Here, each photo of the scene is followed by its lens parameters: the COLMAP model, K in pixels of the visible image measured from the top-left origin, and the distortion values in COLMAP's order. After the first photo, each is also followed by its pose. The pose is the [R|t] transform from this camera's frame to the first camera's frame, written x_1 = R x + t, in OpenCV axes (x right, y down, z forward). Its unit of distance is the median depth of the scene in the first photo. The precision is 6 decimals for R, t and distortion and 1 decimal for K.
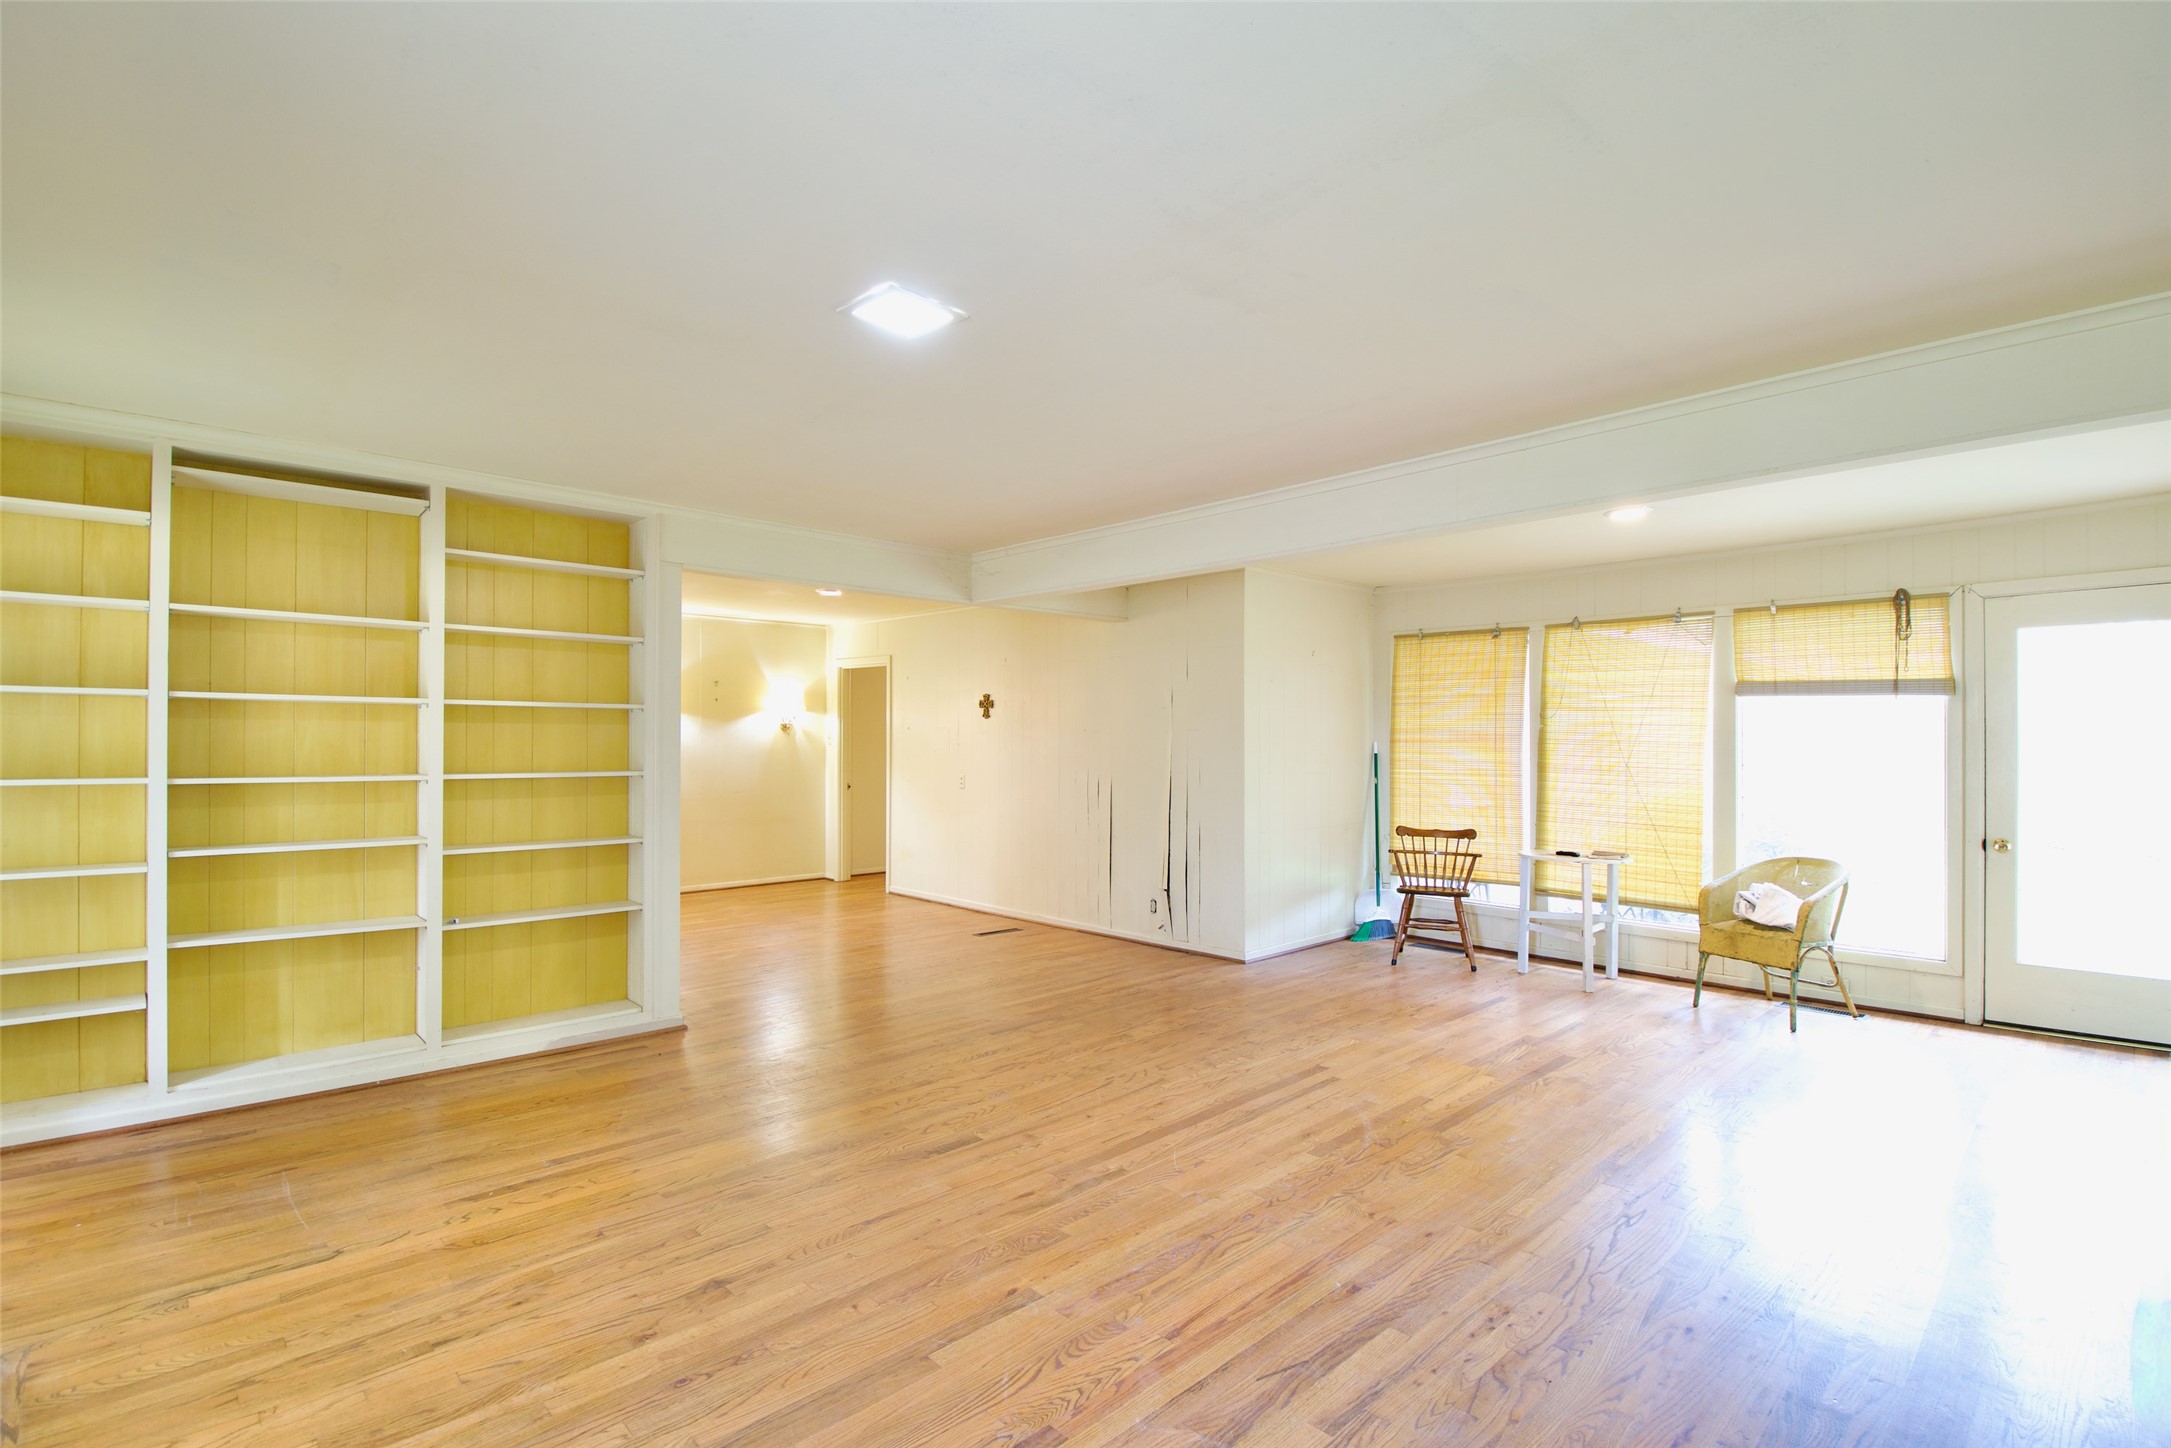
lens RADIAL K [[1007.3, 0, 1087.5], [0, 1007.3, 738.2], [0, 0, 1]] dist [0.018858, -0.025442]
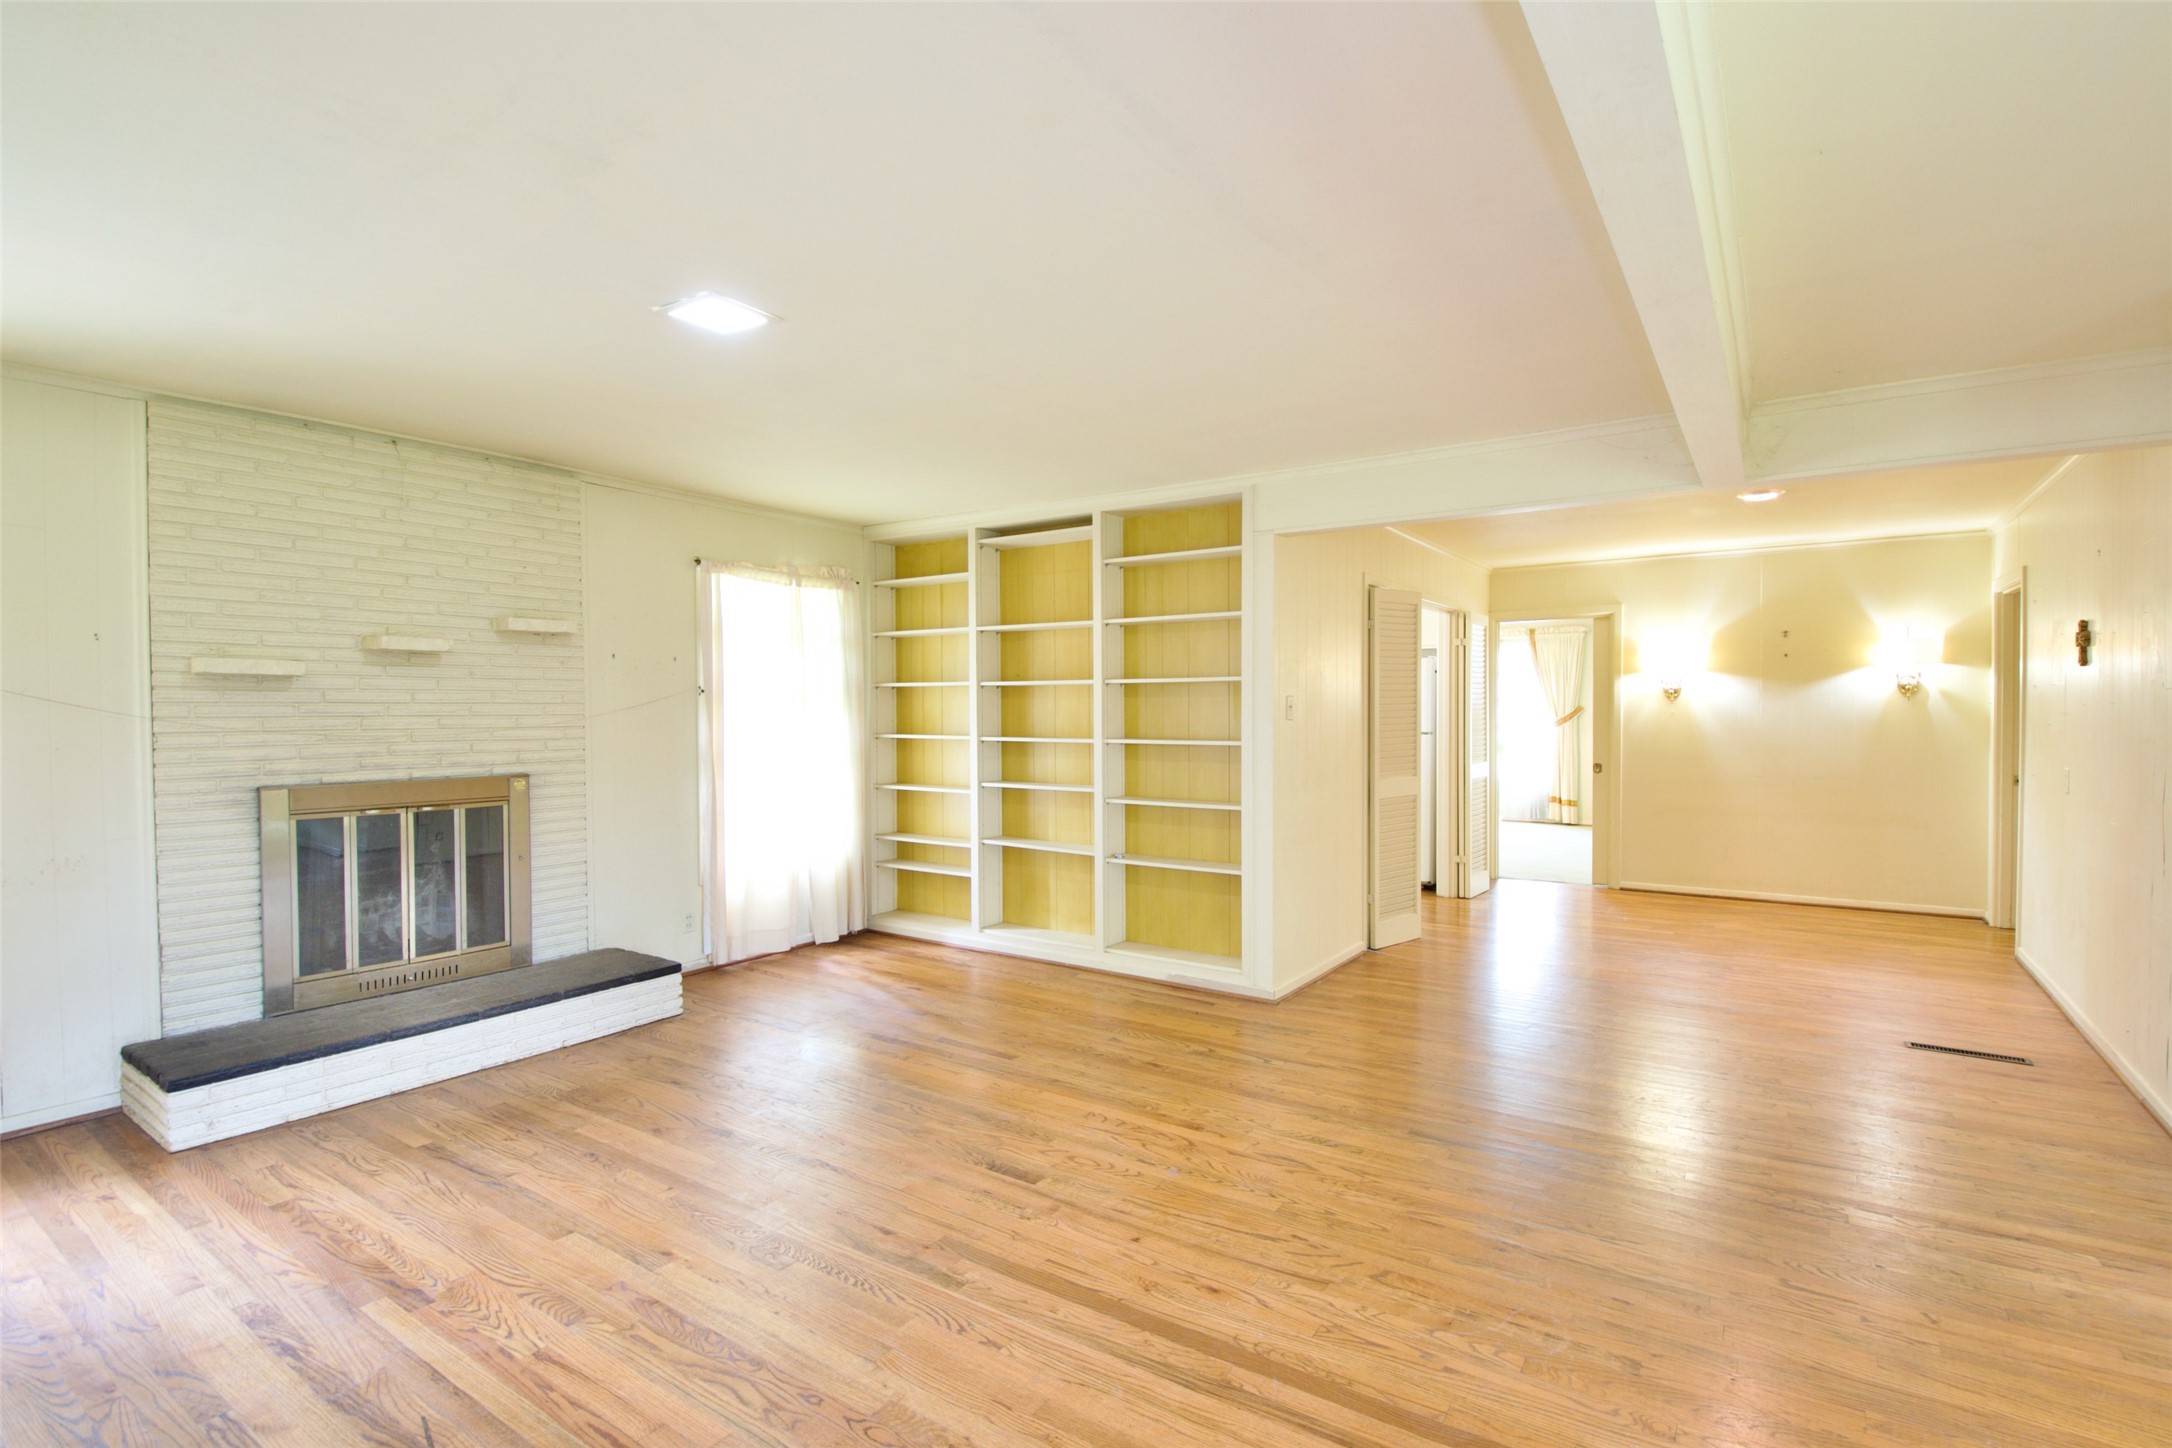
lens RADIAL K [[1009.8, 0, 1100.1], [0, 1009.8, 734.1], [0, 0, 1]] dist [0.018618, -0.027164]
pose [[0.213715, 0.019044, -0.976710, 0.624673], [0.008205, 0.999740, 0.021288, 0.002498], [0.976862, -0.012564, 0.213503, 0.752382]]
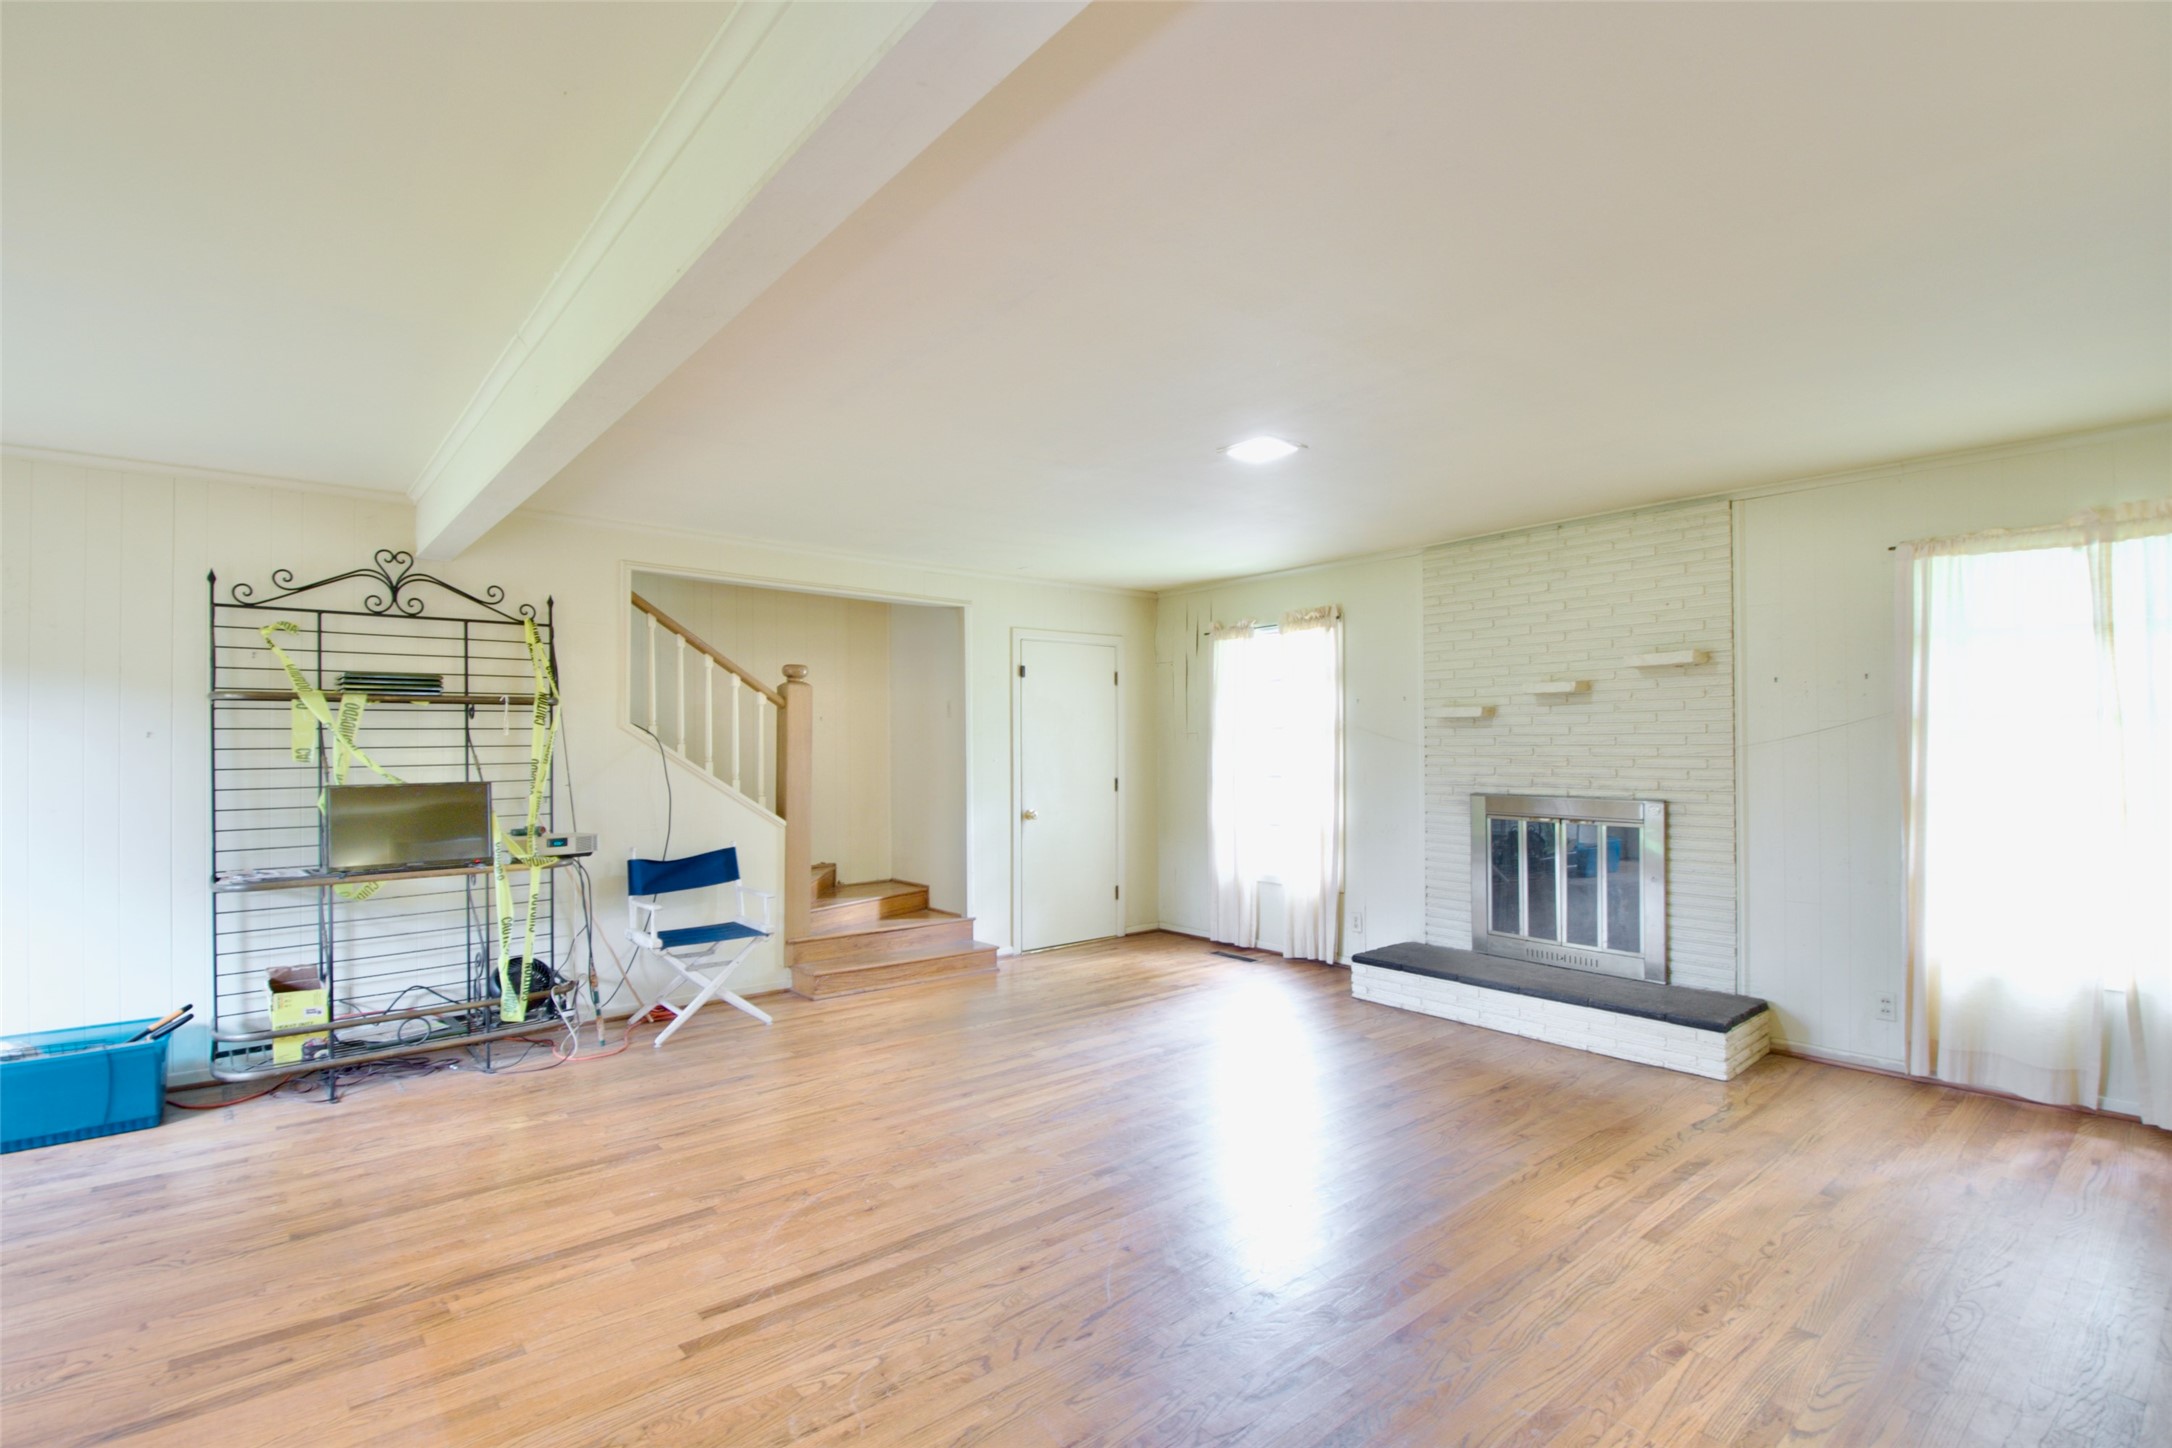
lens RADIAL K [[1007.8, 0, 1088.1], [0, 1007.8, 738.2], [0, 0, 1]] dist [0.018858, -0.025442]
pose [[-0.997730, 0.001893, 0.067321, -0.019968], [0.001140, 0.999936, -0.011219, 0.004905], [-0.067338, -0.011117, -0.997668, 1.593905]]
